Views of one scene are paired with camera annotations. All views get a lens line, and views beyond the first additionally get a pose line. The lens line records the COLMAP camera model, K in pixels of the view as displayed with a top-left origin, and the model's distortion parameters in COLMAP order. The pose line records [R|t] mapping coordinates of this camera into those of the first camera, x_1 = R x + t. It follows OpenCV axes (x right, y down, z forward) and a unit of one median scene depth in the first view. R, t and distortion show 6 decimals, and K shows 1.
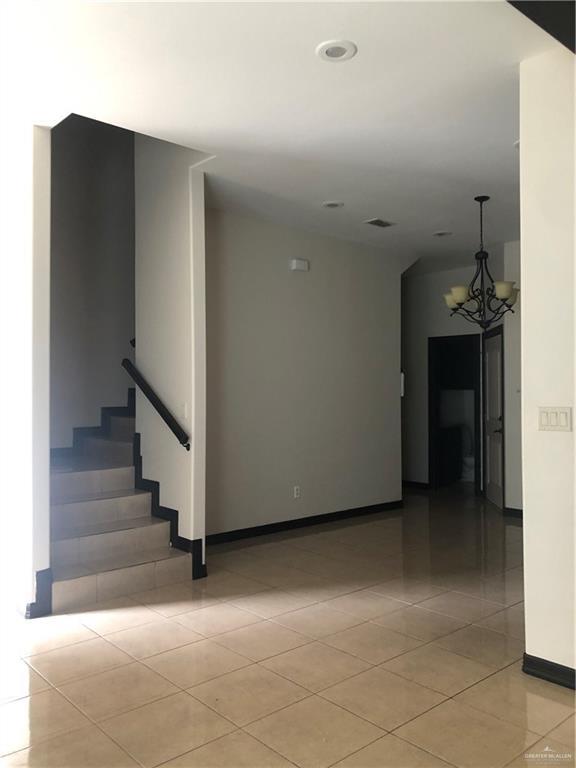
lens RADIAL K [[624.7, 0, 288.0], [0, 624.7, 384.7], [0, 0, 1]] dist [0.009382, 0.005043]
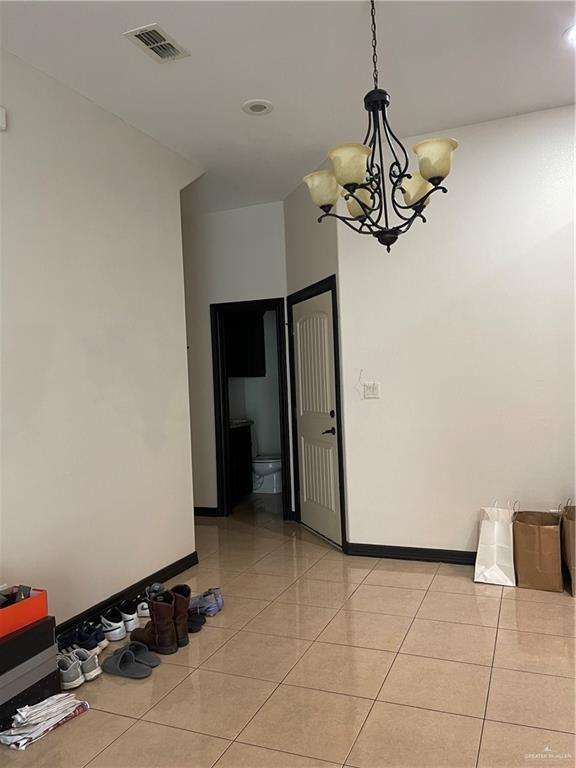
lens RADIAL K [[587.5, 0, 310.3], [0, 587.5, 388.0], [0, 0, 1]] dist [0.009639, -0.009699]
pose [[0.891587, -0.040667, 0.451019, 0.023806], [0.034458, 0.999165, 0.021974, 0.010358], [-0.451536, -0.004051, 0.892244, 0.405667]]
